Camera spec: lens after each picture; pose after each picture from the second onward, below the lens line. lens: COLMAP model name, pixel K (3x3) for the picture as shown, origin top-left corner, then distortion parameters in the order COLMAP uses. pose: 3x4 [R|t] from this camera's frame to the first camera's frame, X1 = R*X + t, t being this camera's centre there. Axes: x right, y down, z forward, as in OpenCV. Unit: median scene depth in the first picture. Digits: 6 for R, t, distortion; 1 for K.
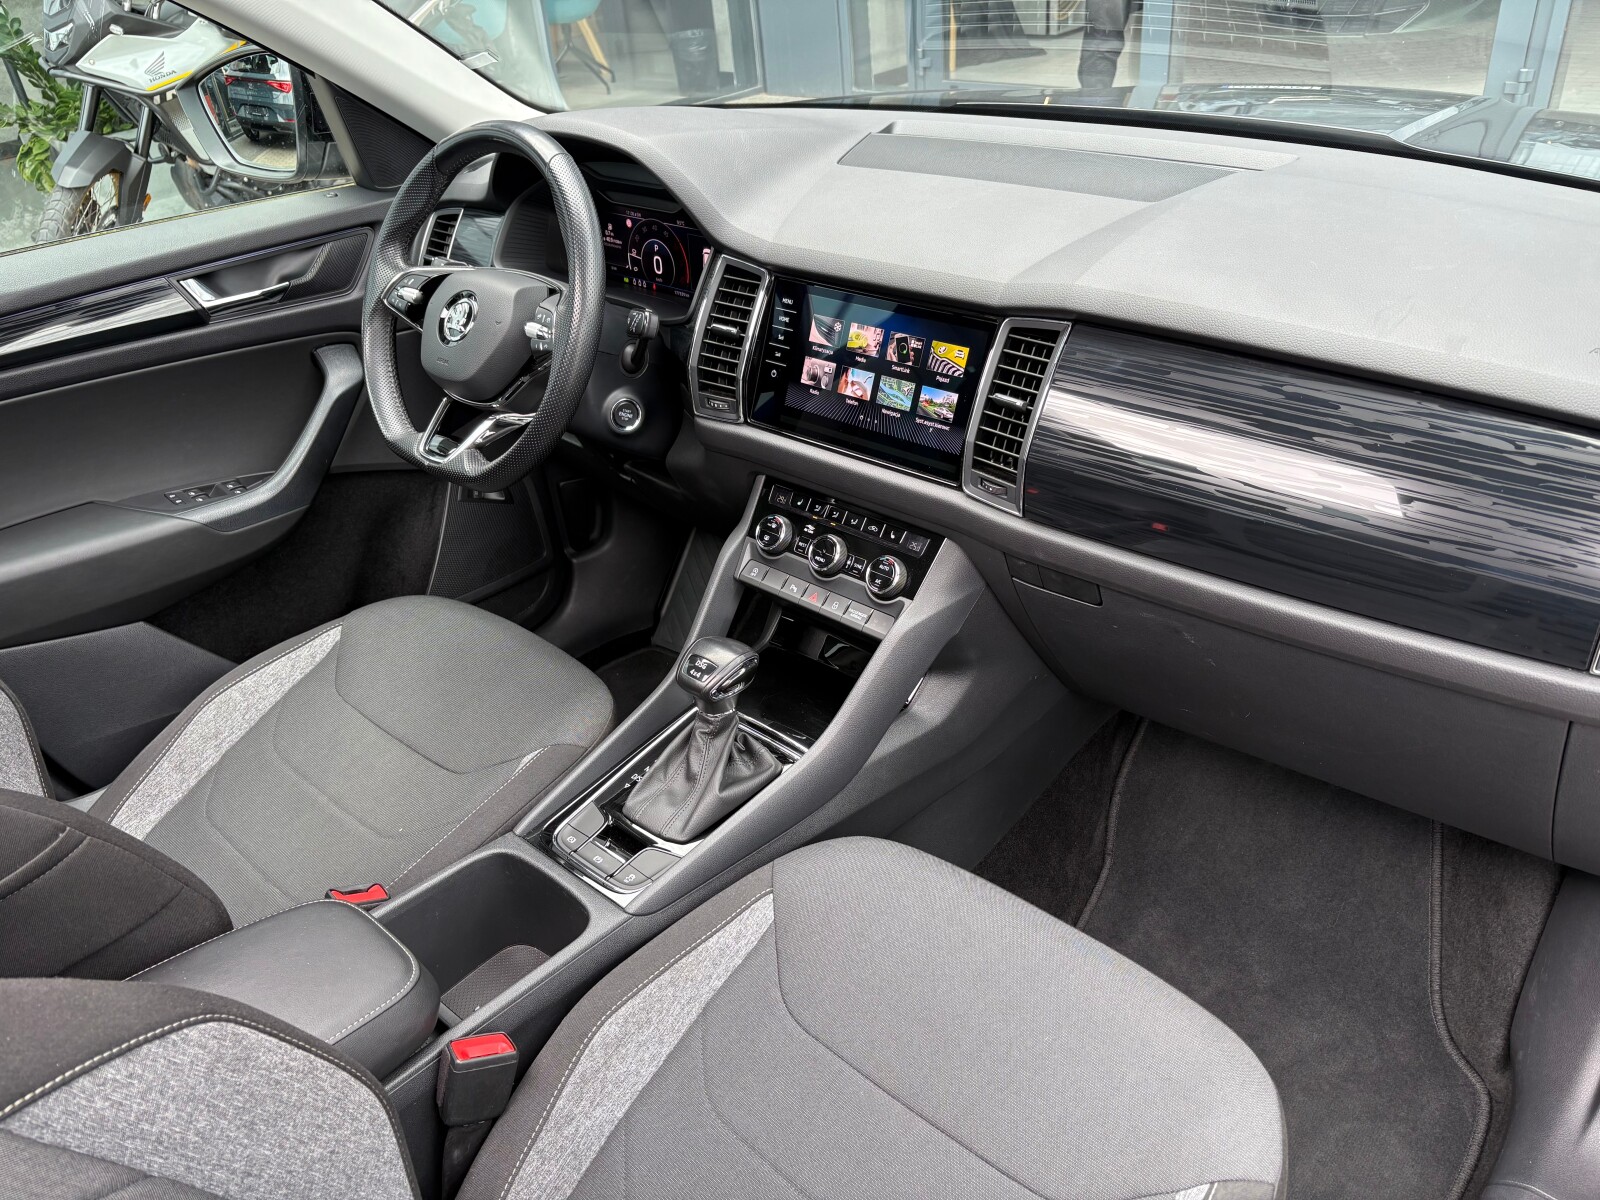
lens RADIAL K [[1222.7, 0, 790.8], [0, 1222.7, 601.7], [0, 0, 1]] dist [0.045942, -0.068353]
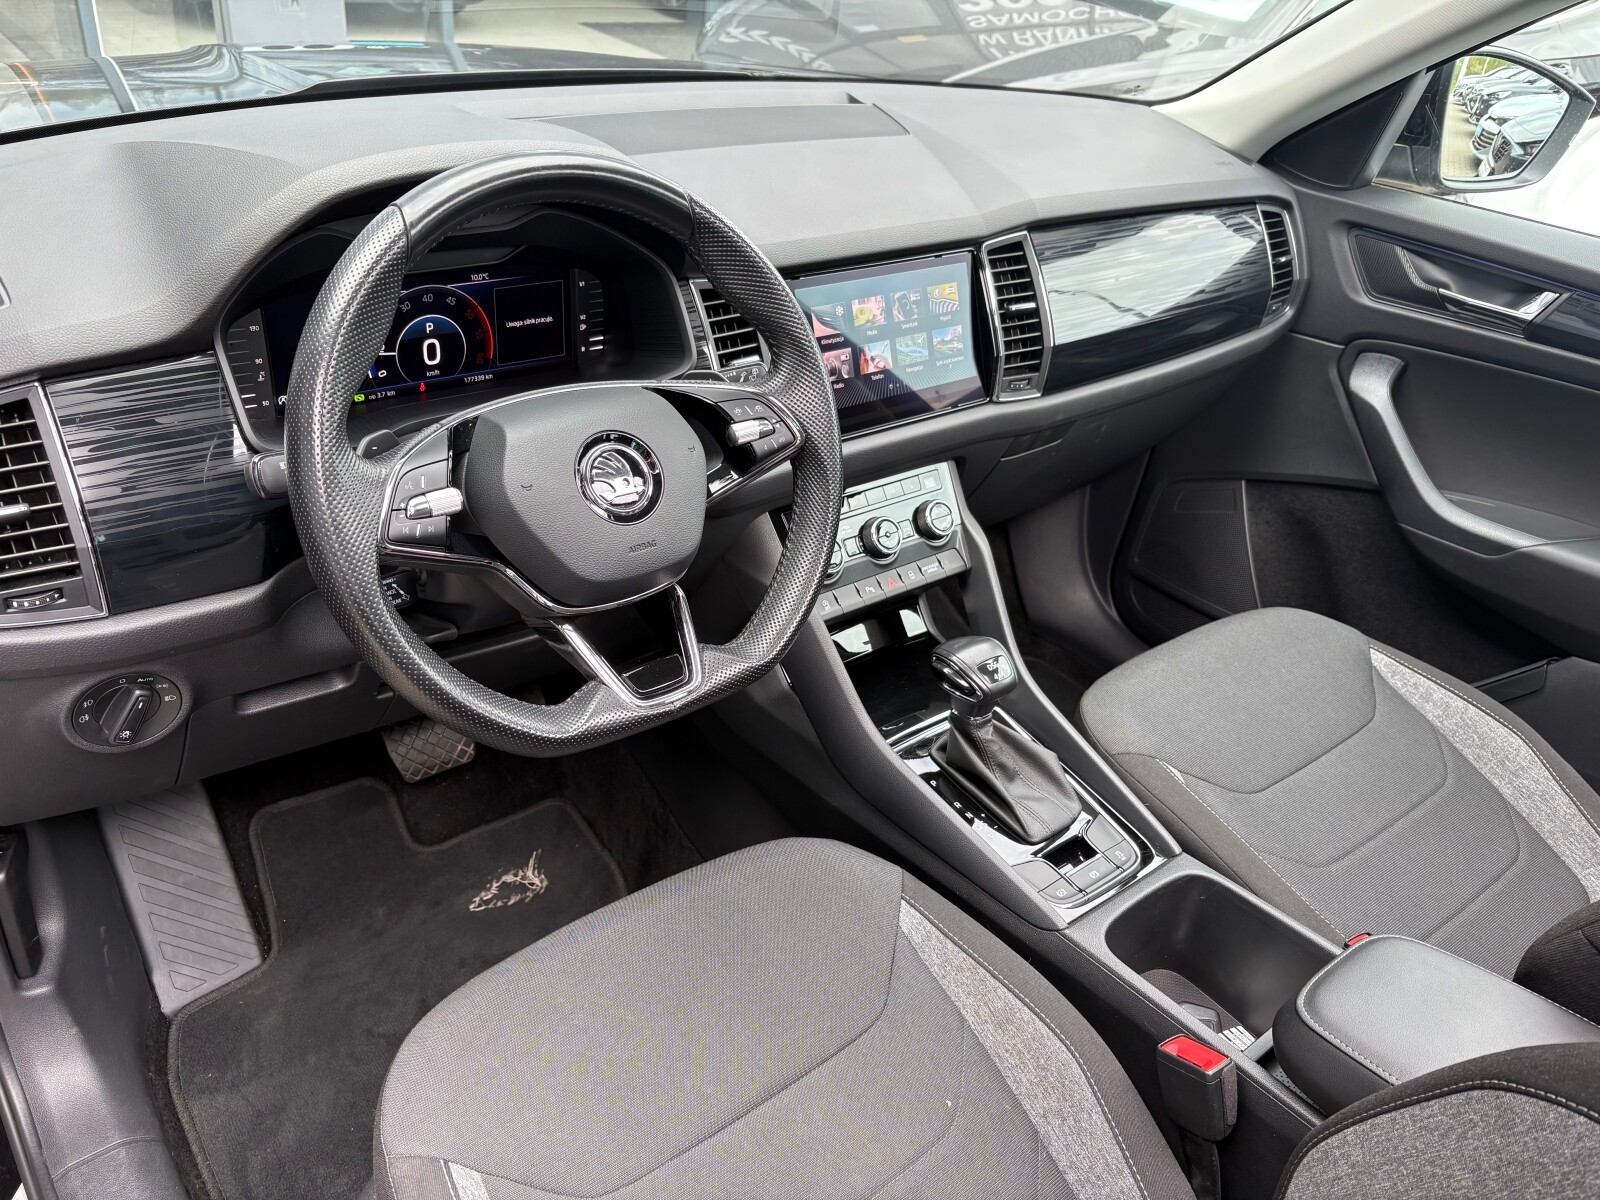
lens RADIAL K [[1222.7, 0, 790.8], [0, 1222.7, 601.7], [0, 0, 1]] dist [0.045942, -0.068353]
pose [[0.139612, -0.452668, 0.880682, -0.914653], [0.420604, 0.832280, 0.361112, -0.401278], [-0.896438, 0.320003, 0.306590, 0.830619]]
